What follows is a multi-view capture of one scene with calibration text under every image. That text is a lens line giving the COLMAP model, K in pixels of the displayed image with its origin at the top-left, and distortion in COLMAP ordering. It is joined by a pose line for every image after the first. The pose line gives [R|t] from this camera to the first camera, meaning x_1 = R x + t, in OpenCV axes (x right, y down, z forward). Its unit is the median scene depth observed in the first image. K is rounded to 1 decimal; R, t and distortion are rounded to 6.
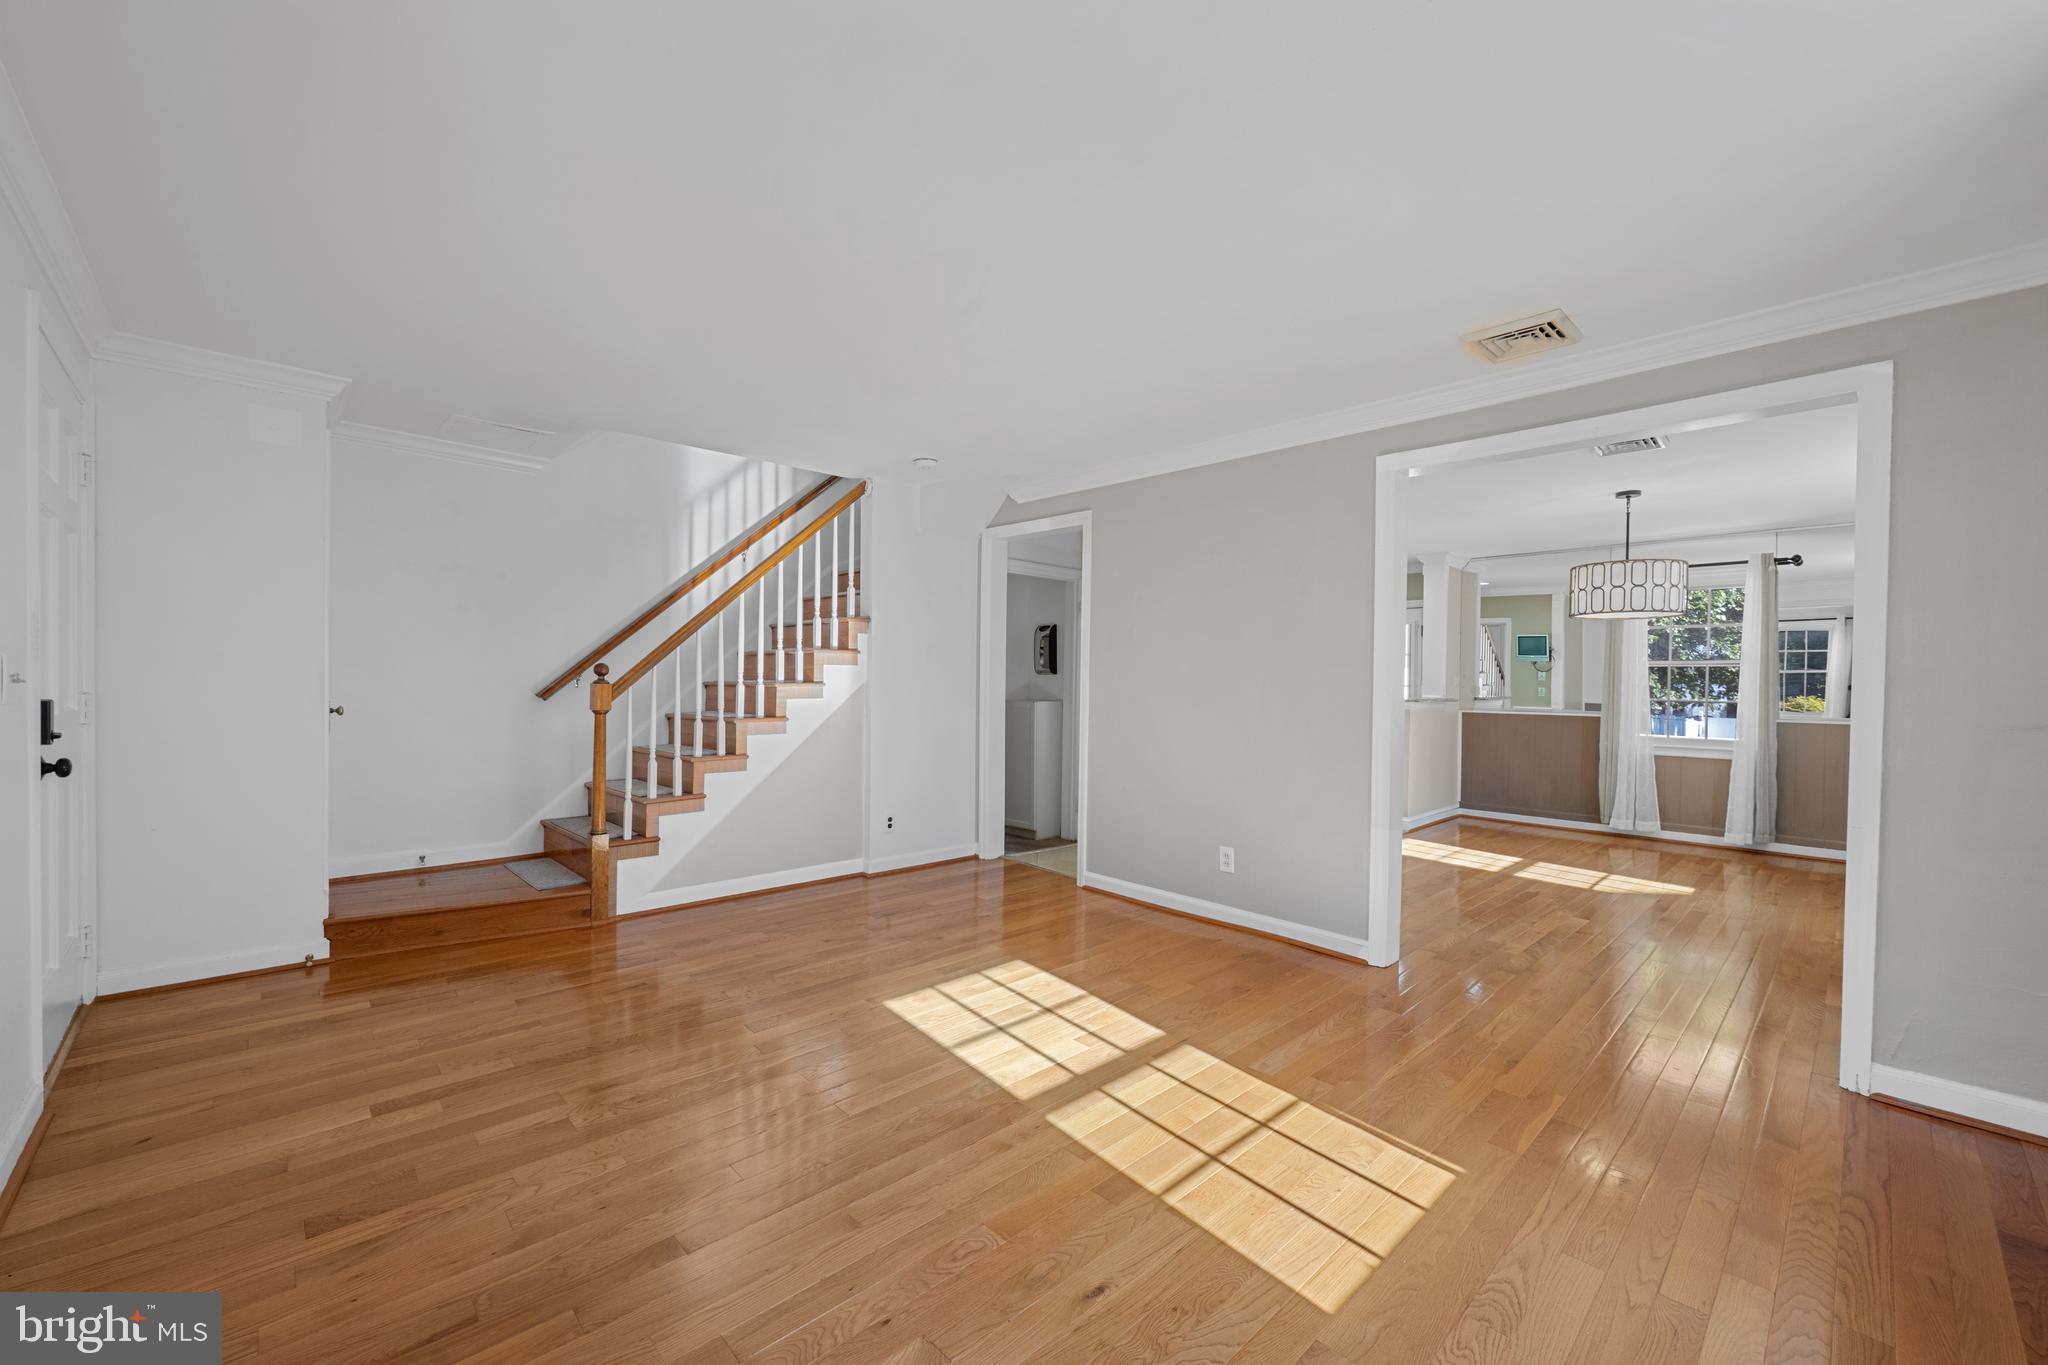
lens RADIAL K [[812.4, 0, 1019.9], [0, 812.4, 688.4], [0, 0, 1]] dist [-0.004877, -0.000115]
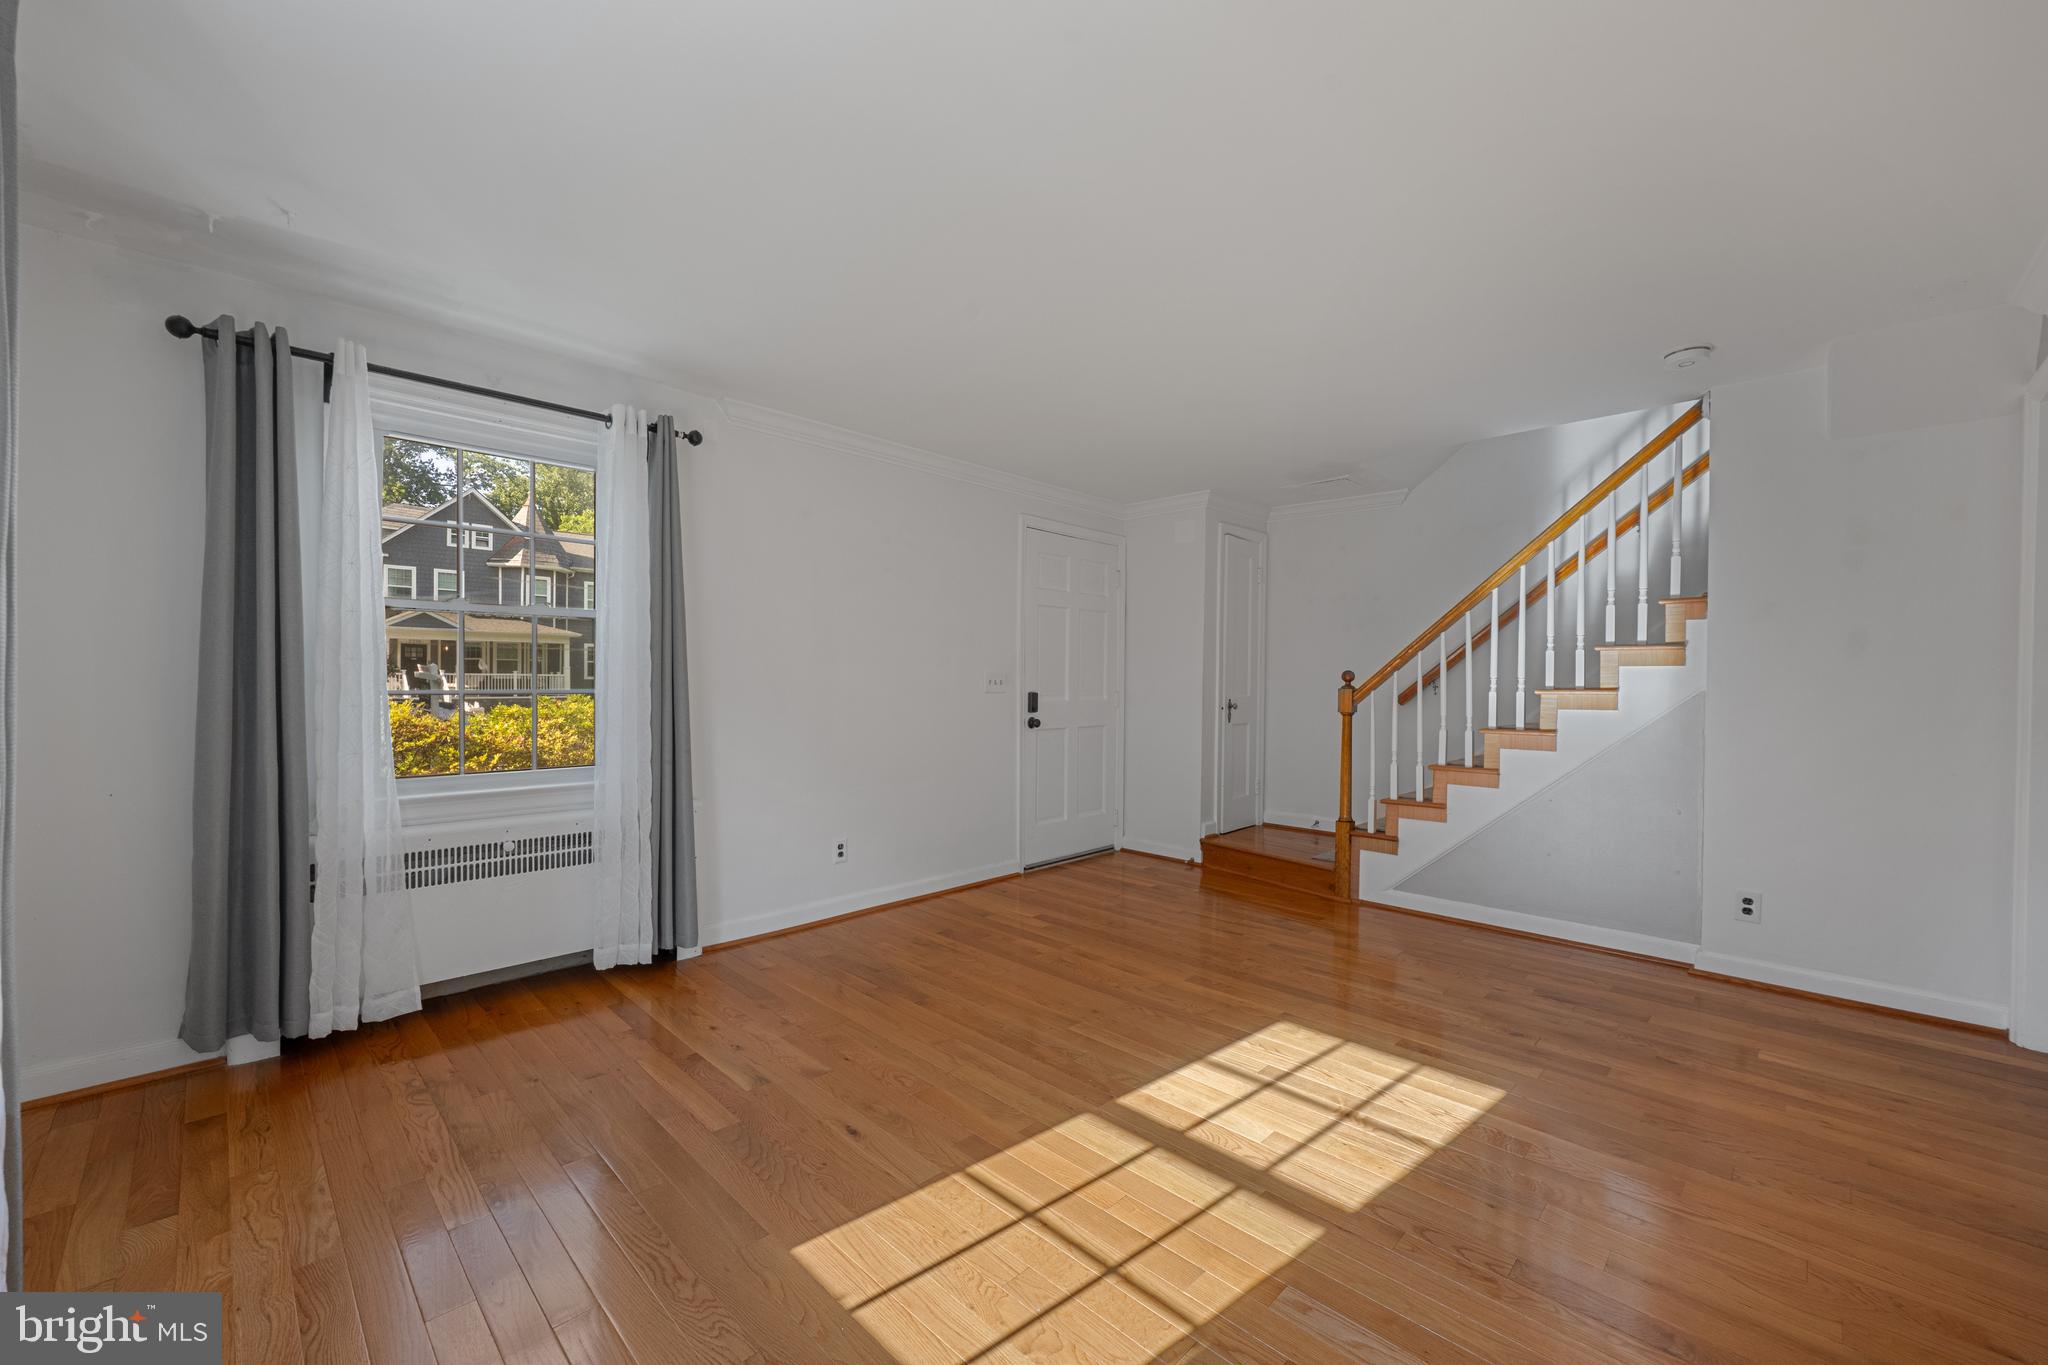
lens RADIAL K [[812.4, 0, 1019.9], [0, 812.4, 688.4], [0, 0, 1]] dist [-0.004877, -0.000115]
pose [[0.035418, -0.002016, -0.999371, 0.619524], [-0.020100, 0.999794, -0.002730, 0.006166], [0.999170, 0.020184, 0.035370, 0.522465]]
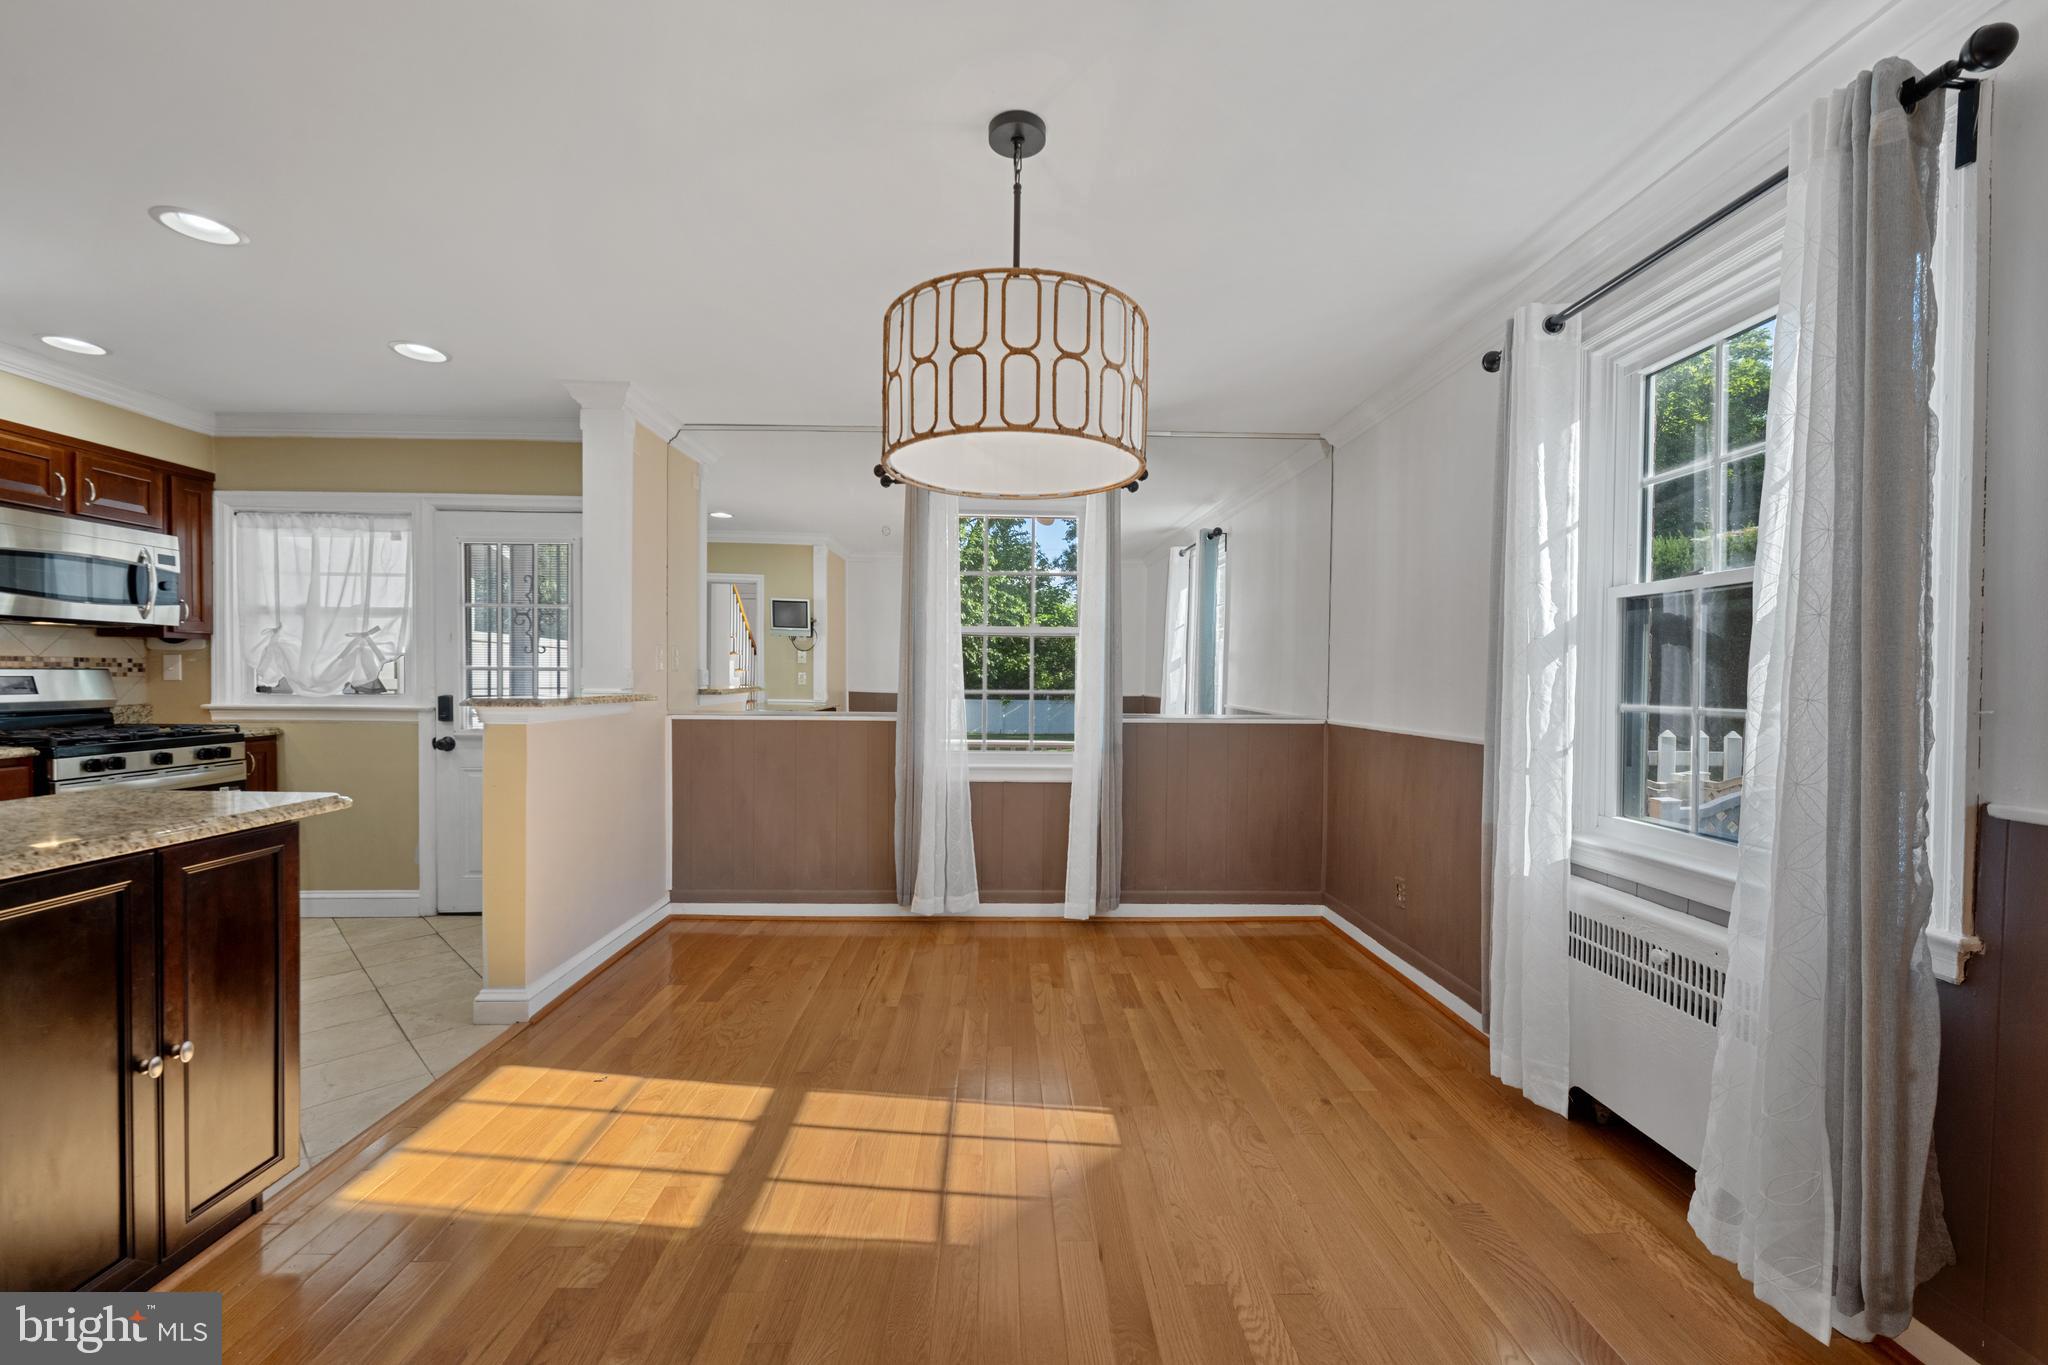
lens RADIAL K [[812.4, 0, 1019.9], [0, 812.4, 688.4], [0, 0, 1]] dist [-0.004877, -0.000115]
pose [[0.669794, -0.019750, 0.742284, 0.621744], [0.006642, 0.999766, 0.020608, -0.000067], [-0.742517, -0.008873, 0.669768, 0.979660]]
